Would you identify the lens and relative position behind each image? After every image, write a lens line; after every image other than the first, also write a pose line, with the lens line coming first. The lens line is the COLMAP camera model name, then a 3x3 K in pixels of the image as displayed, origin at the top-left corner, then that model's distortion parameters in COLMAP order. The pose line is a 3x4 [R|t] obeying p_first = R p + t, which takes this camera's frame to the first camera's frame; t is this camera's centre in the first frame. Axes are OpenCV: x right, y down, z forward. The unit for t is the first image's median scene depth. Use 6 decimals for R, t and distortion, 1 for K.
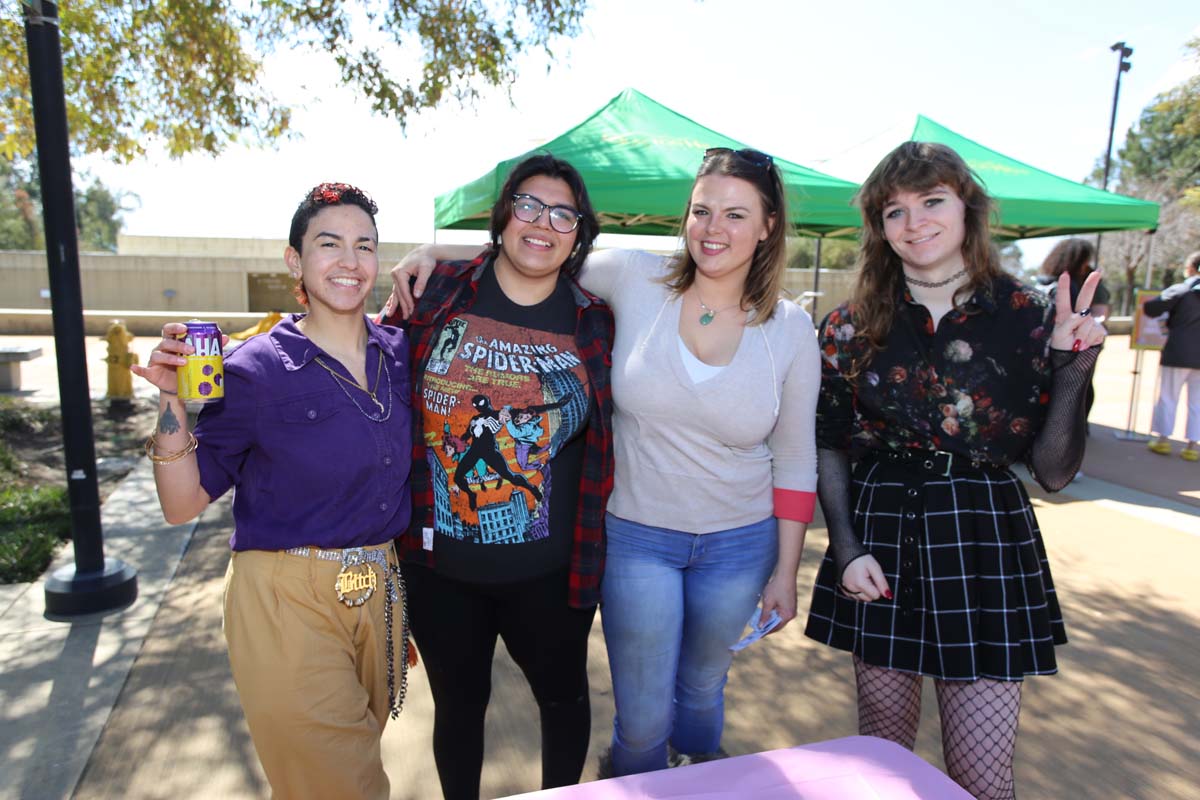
lens RADIAL K [[864.2, 0, 600.0], [0, 864.2, 400.0], [0, 0, 1]] dist [-0.050302, 0.071231]
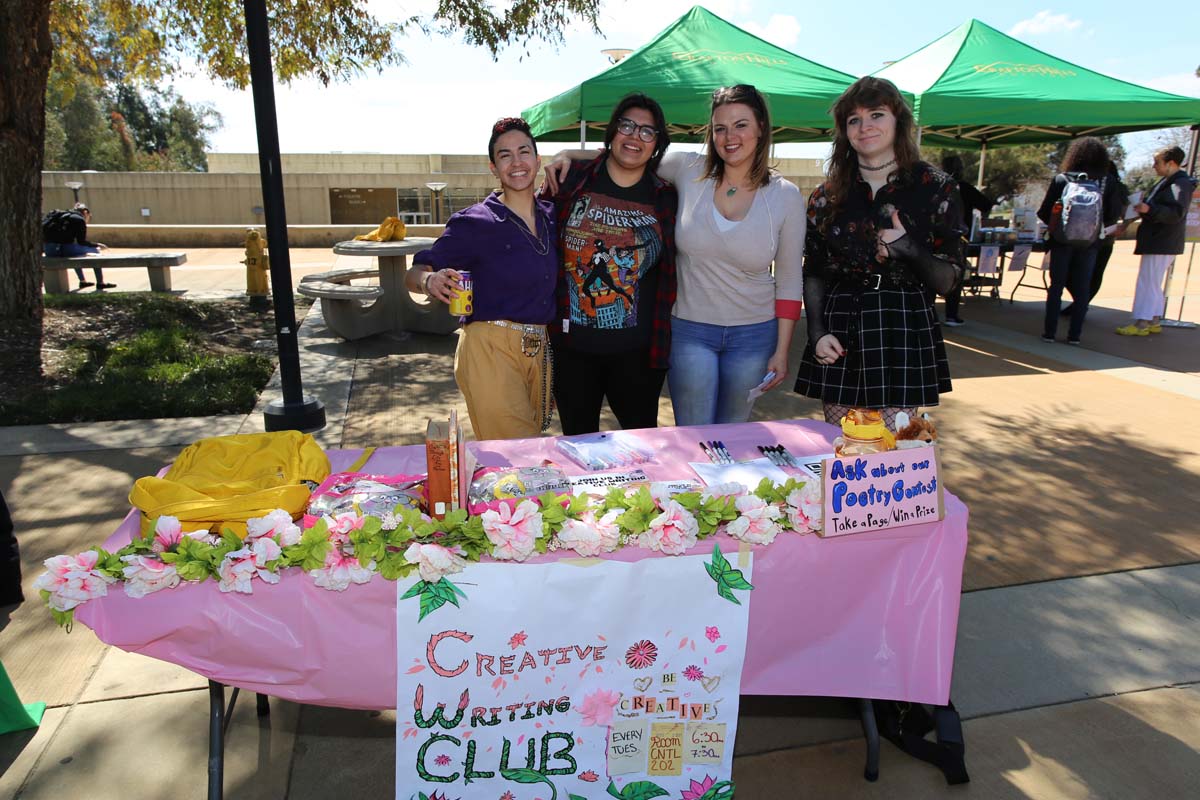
lens RADIAL K [[841.1, 0, 565.5], [0, 841.1, 404.3], [0, 0, 1]] dist [-0.067434, 0.154291]
pose [[0.992629, 0.013428, -0.120445, 0.002438], [0.000086, 0.993764, 0.111502, 0.129869], [0.121191, -0.110691, 0.986438, -0.675981]]
